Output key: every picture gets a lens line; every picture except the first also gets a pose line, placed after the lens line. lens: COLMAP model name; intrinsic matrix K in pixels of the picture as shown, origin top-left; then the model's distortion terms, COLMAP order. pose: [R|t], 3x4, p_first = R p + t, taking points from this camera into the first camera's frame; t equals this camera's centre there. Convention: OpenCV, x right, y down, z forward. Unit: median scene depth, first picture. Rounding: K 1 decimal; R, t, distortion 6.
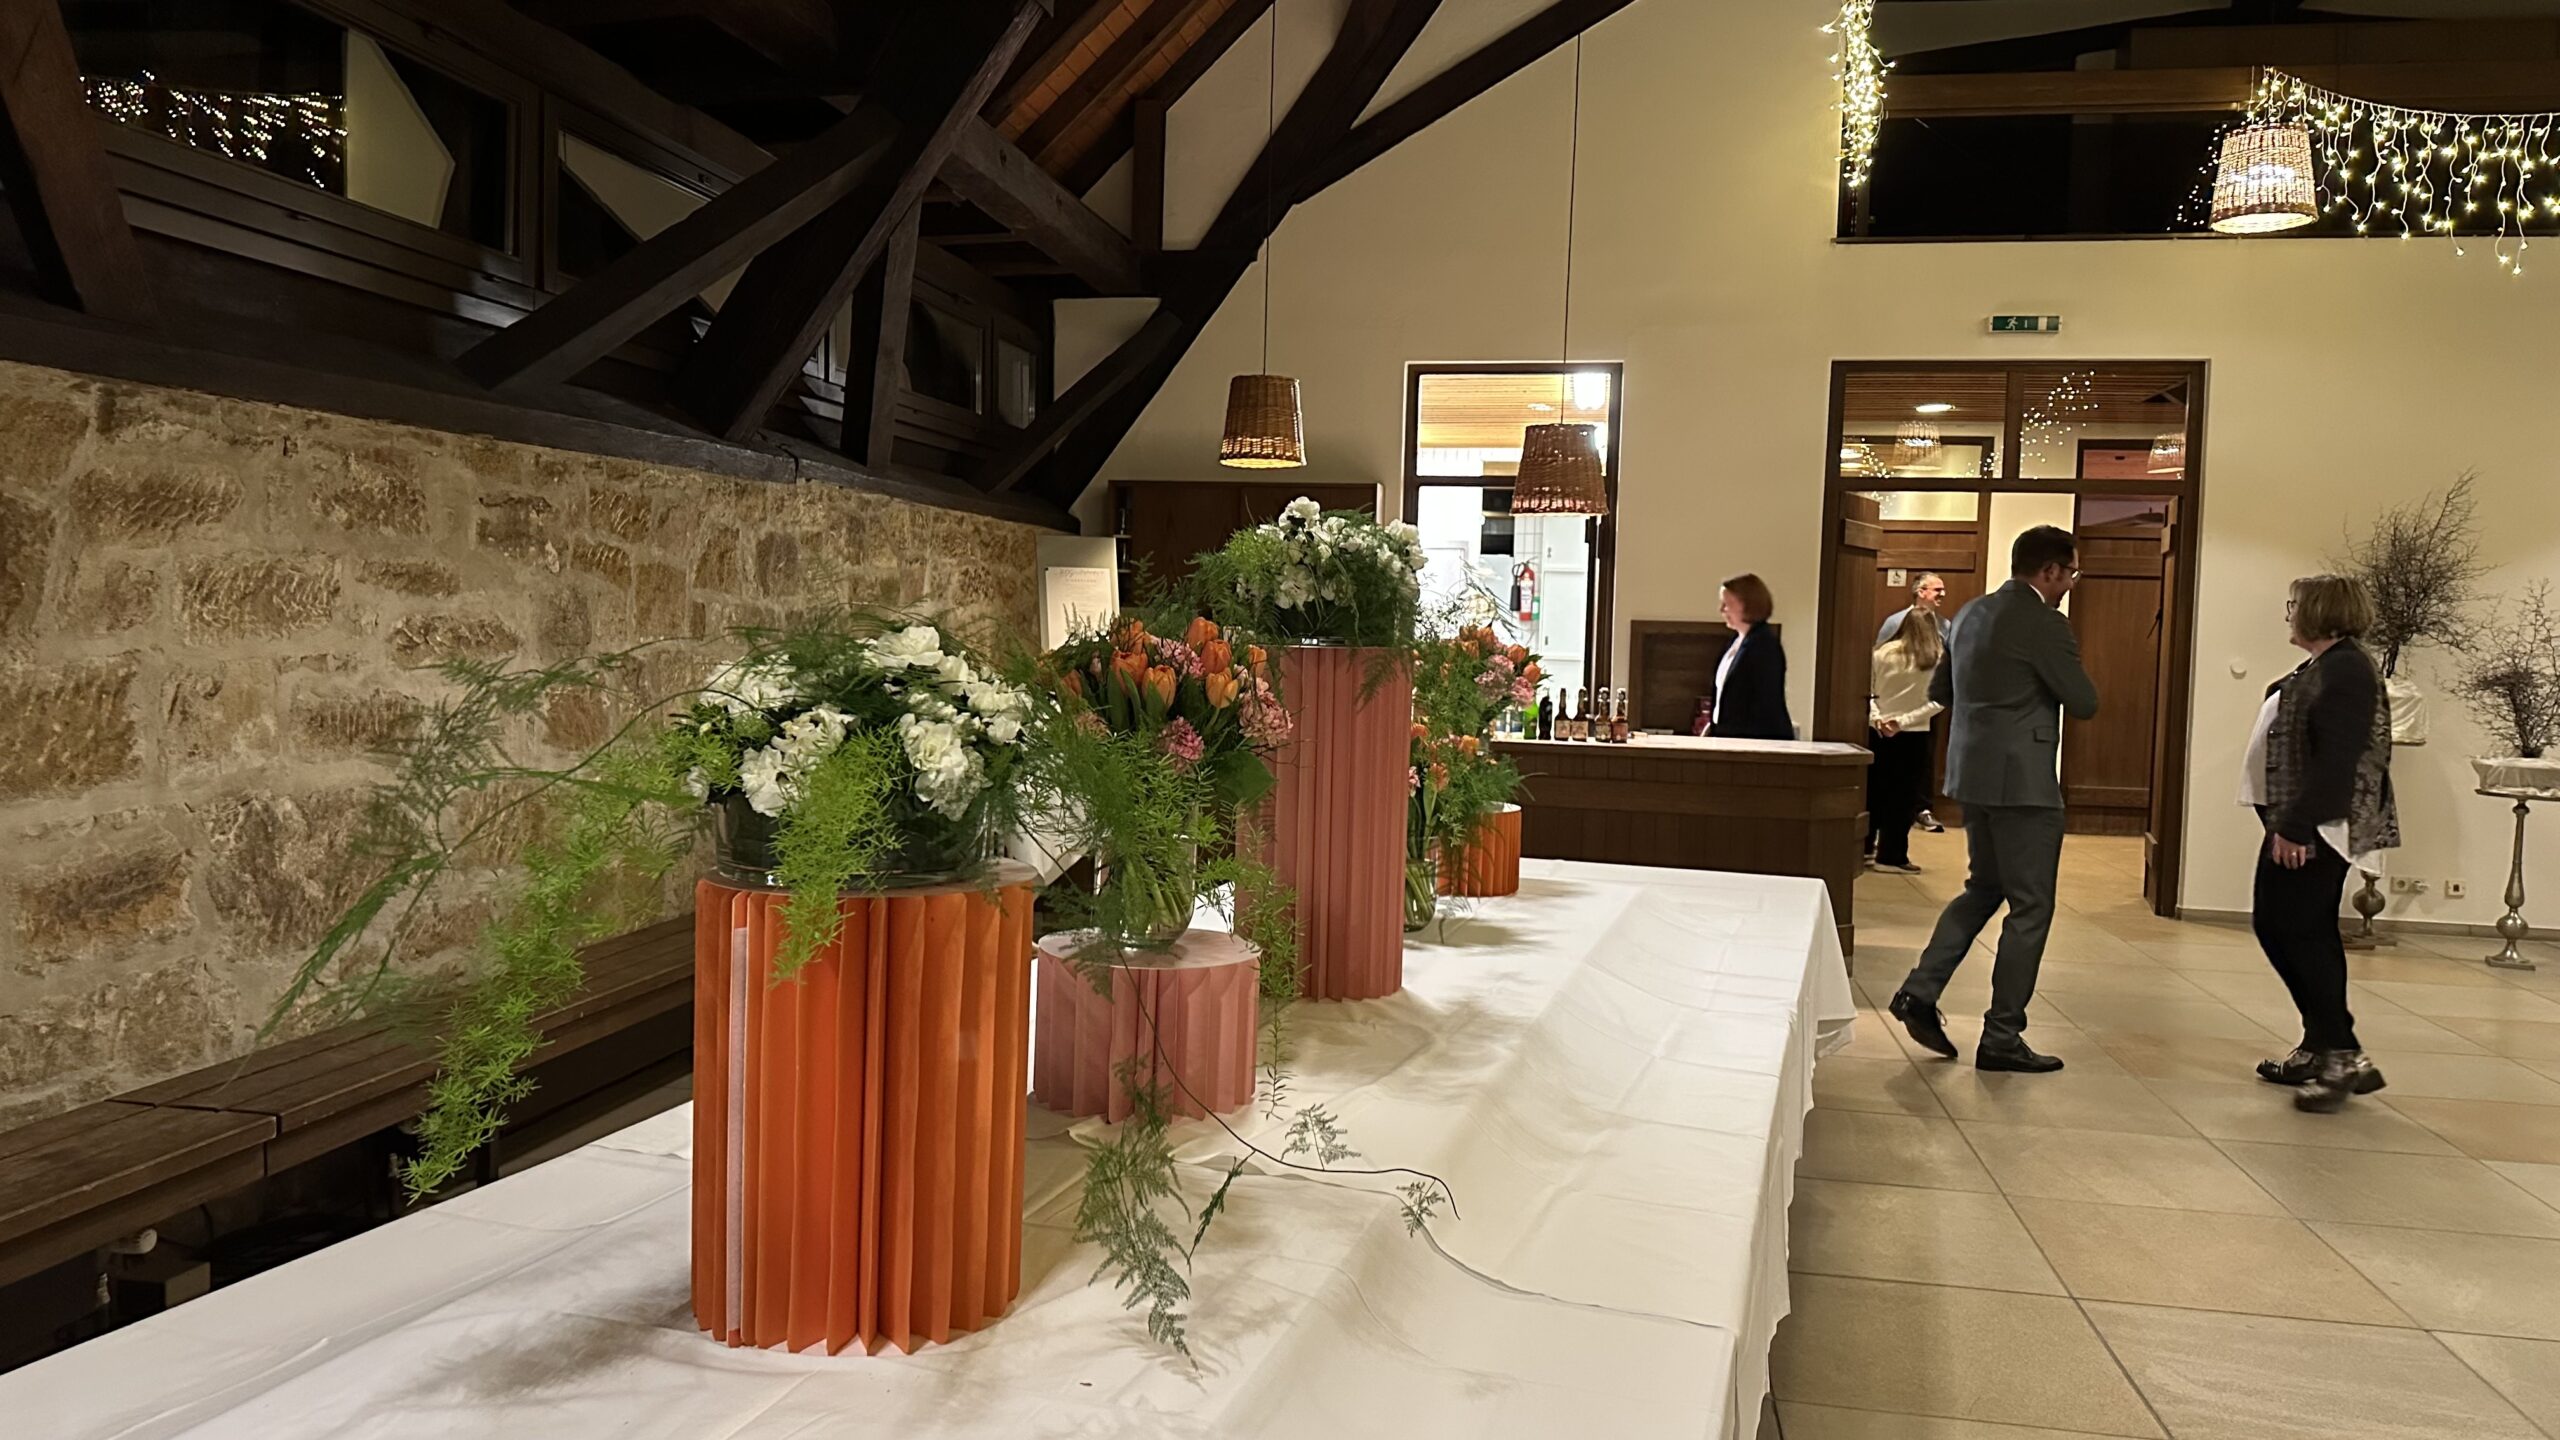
lens RADIAL K [[1780.1, 0, 1290.7], [0, 1780.1, 705.2], [0, 0, 1]] dist [0.059604, -0.079207]
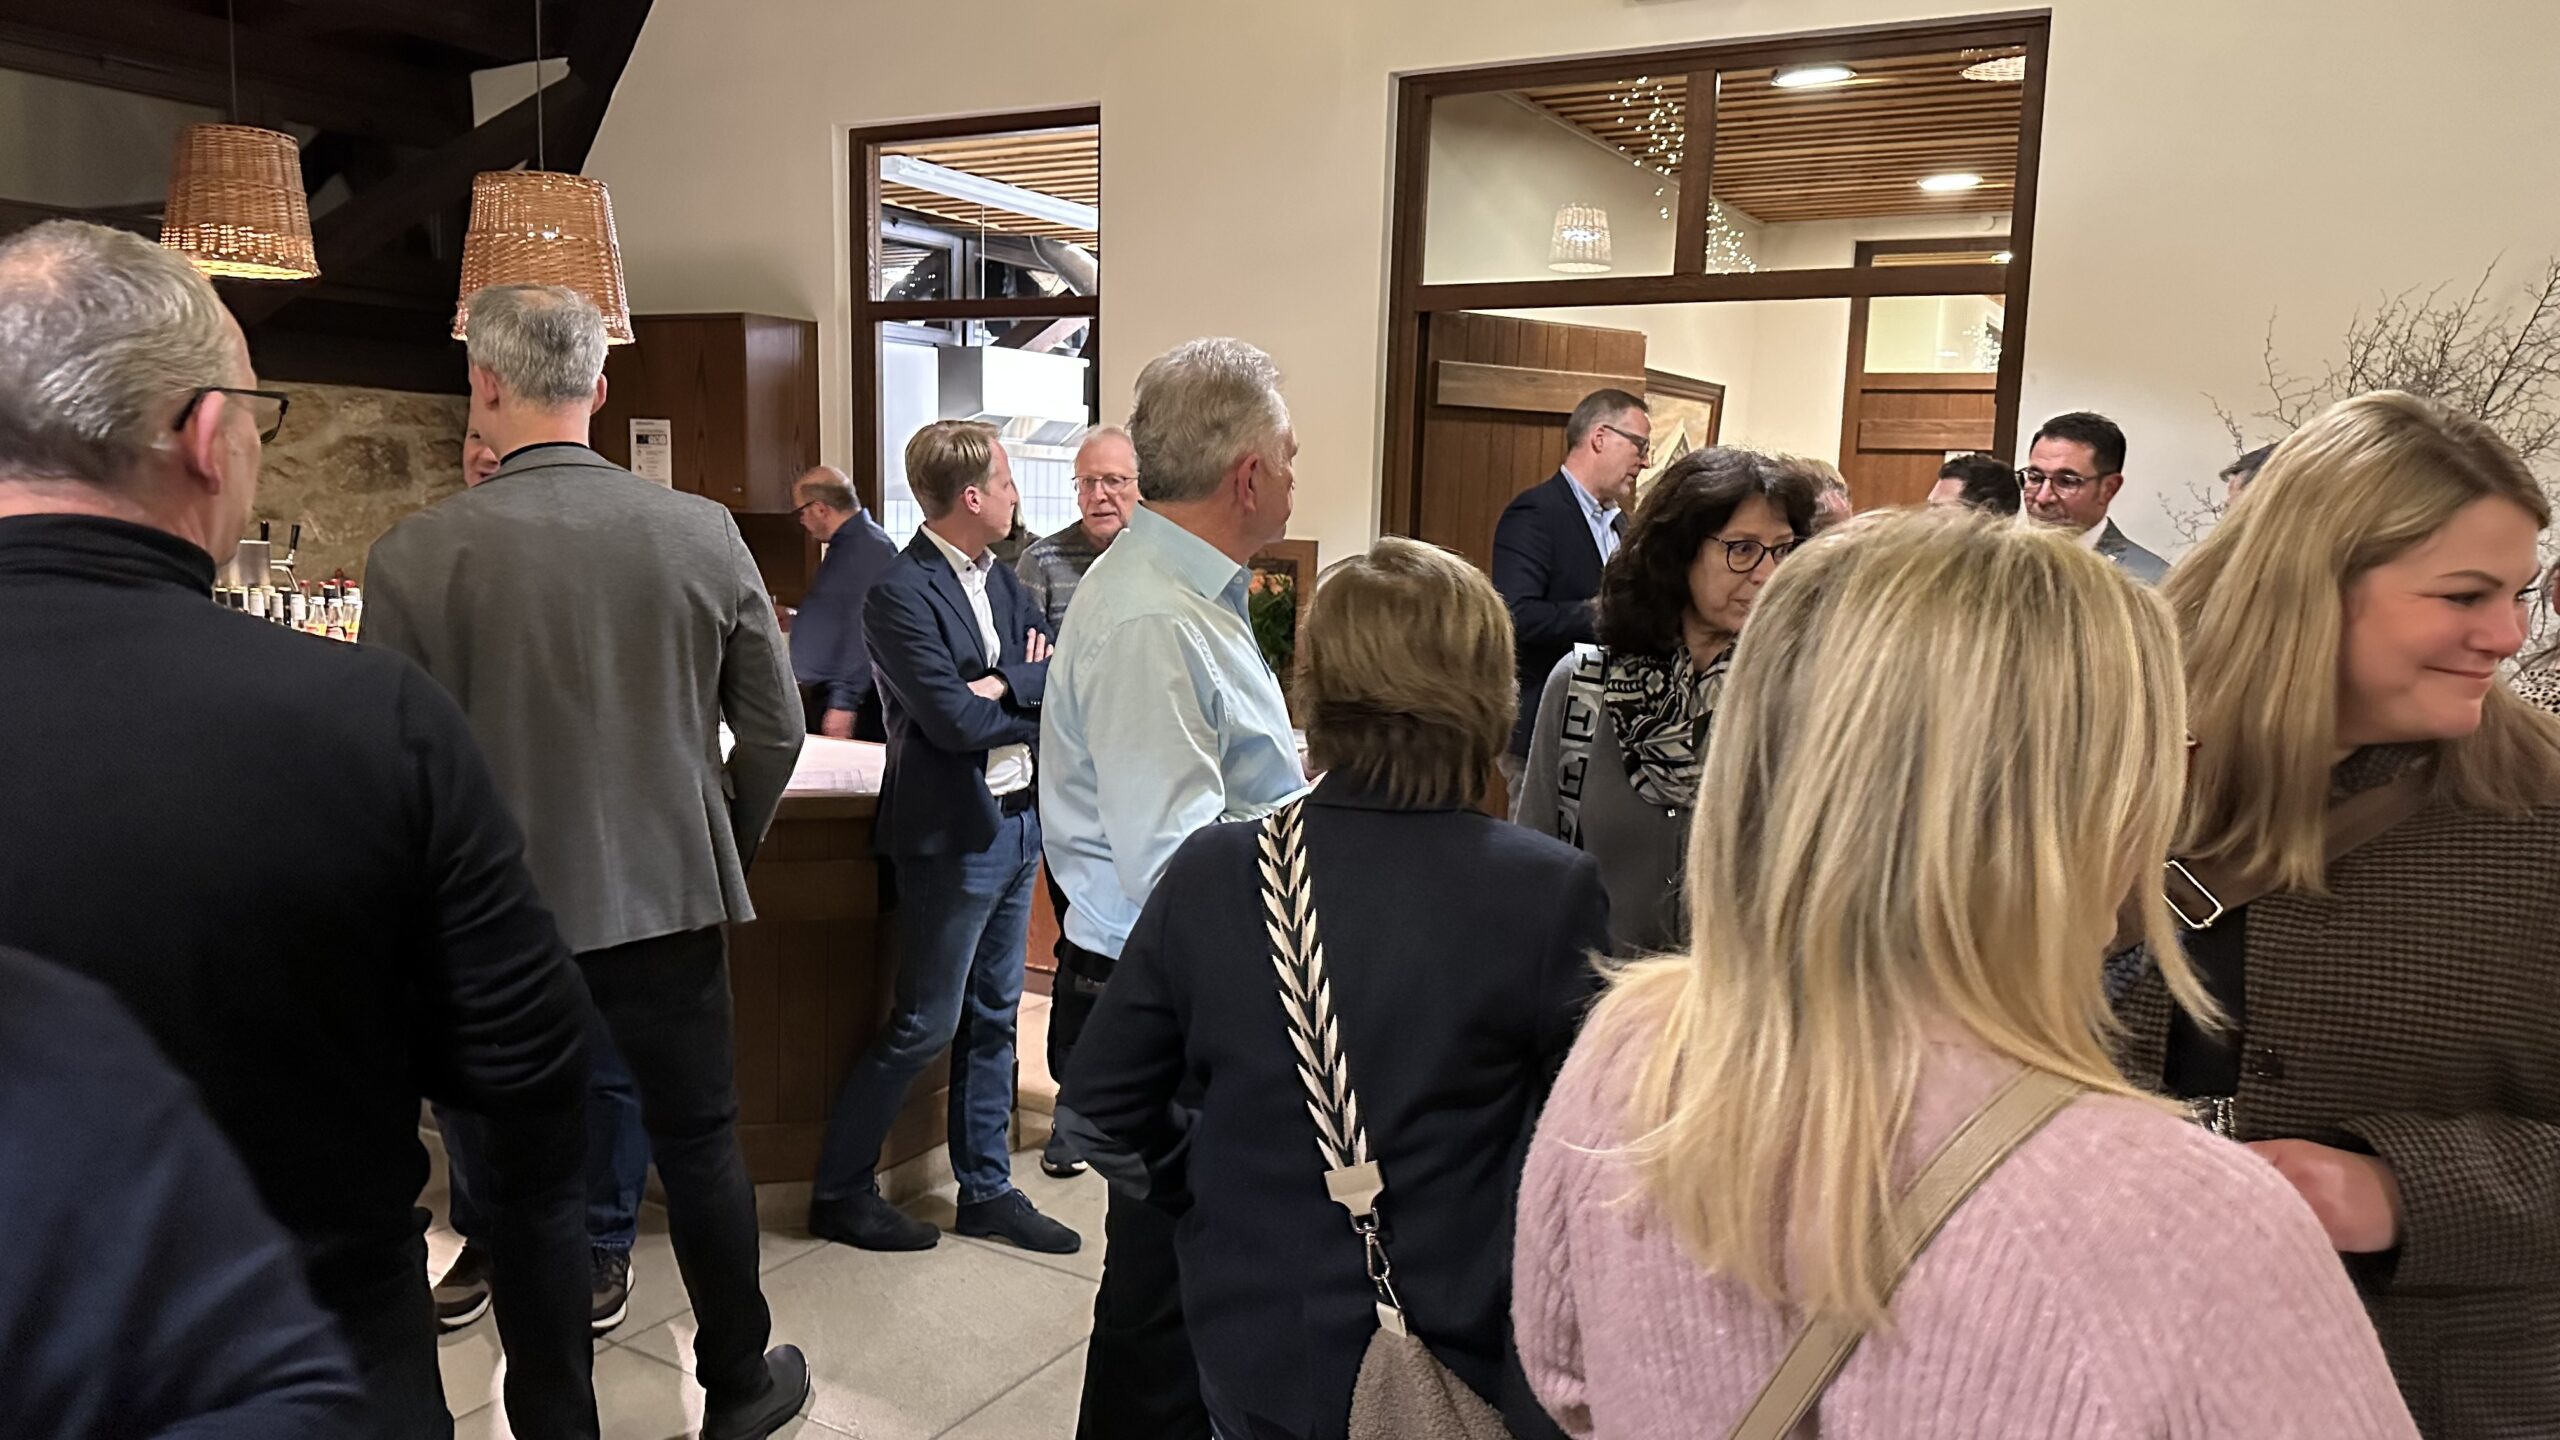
lens RADIAL K [[1780.1, 0, 1276.7], [0, 1780.1, 741.2], [0, 0, 1]] dist [0.059604, -0.079207]
pose [[0.937186, 0.052747, -0.344818, 0.896689], [-0.026259, 0.996364, 0.081045, -0.049571], [0.347839, -0.066900, 0.935164, 0.826484]]
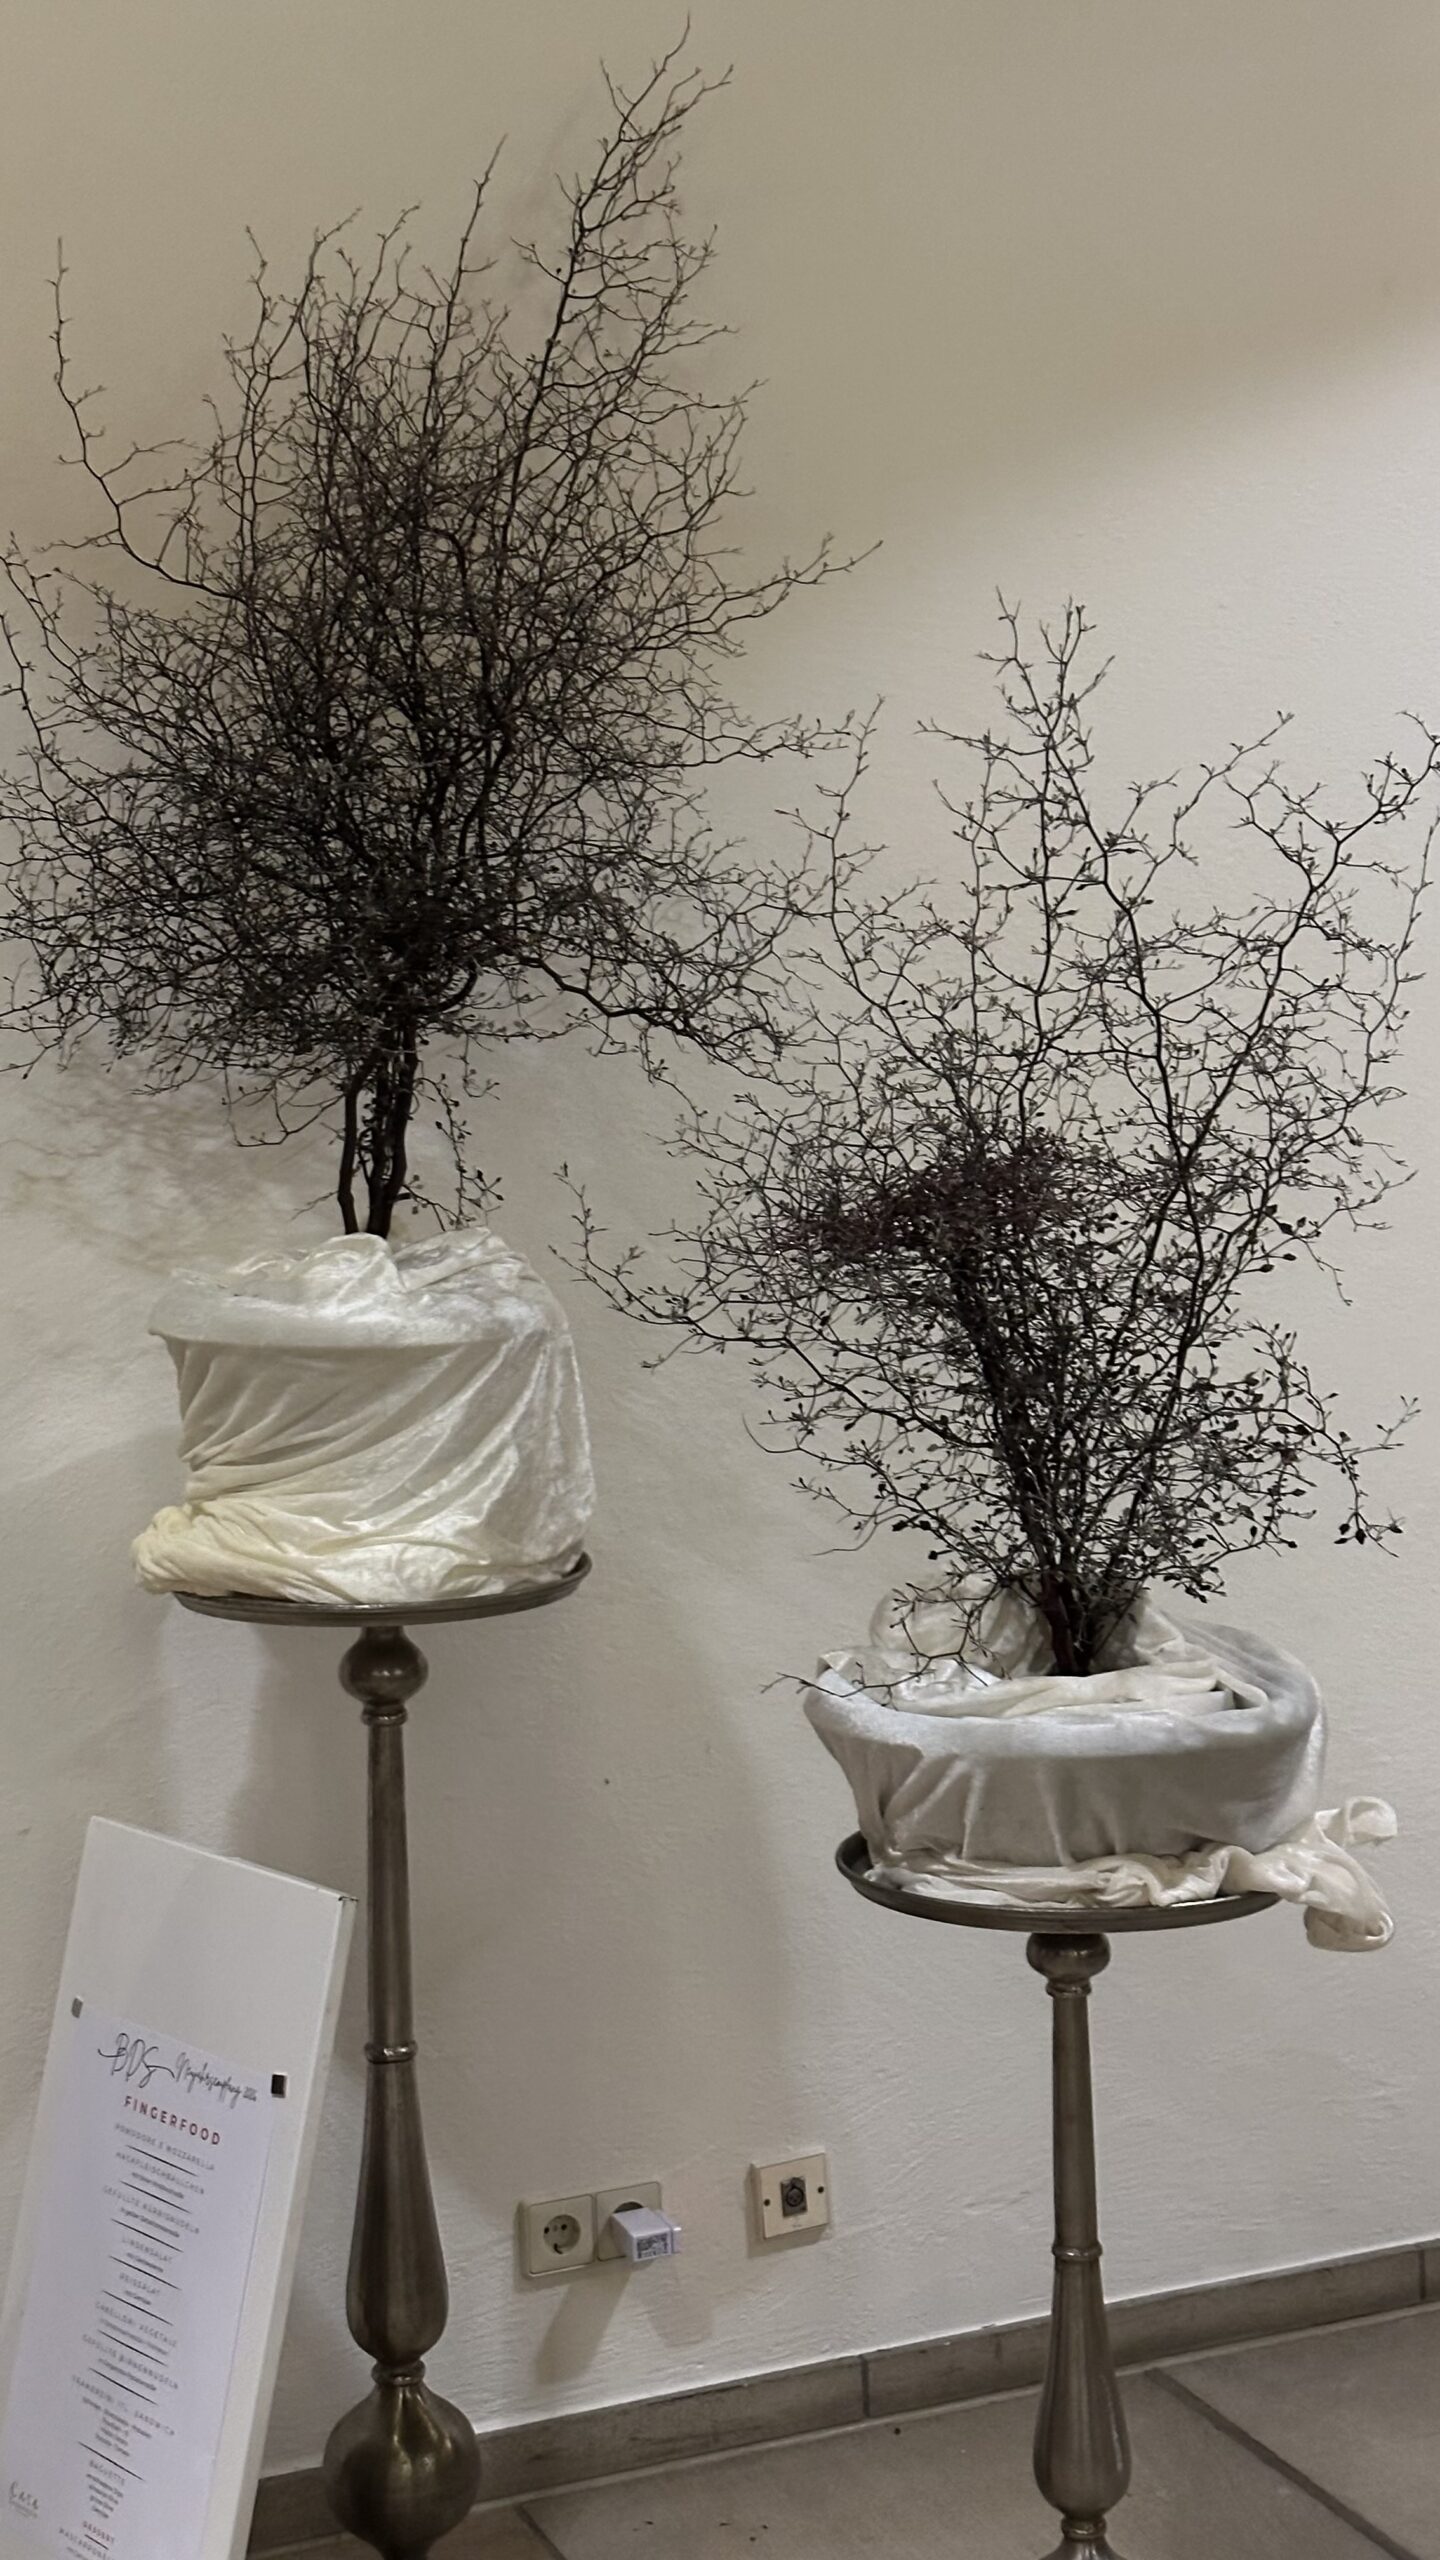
lens RADIAL K [[3530.5, 0, 709.2], [0, 3530.5, 1284.0], [0, 0, 1]] dist [0.140337, 0.000000]
pose [[0.844571, -0.109869, 0.524050, 0.793805], [0.086836, 0.993870, 0.068423, -0.053117], [-0.528355, -0.012282, 0.848934, 1.199262]]
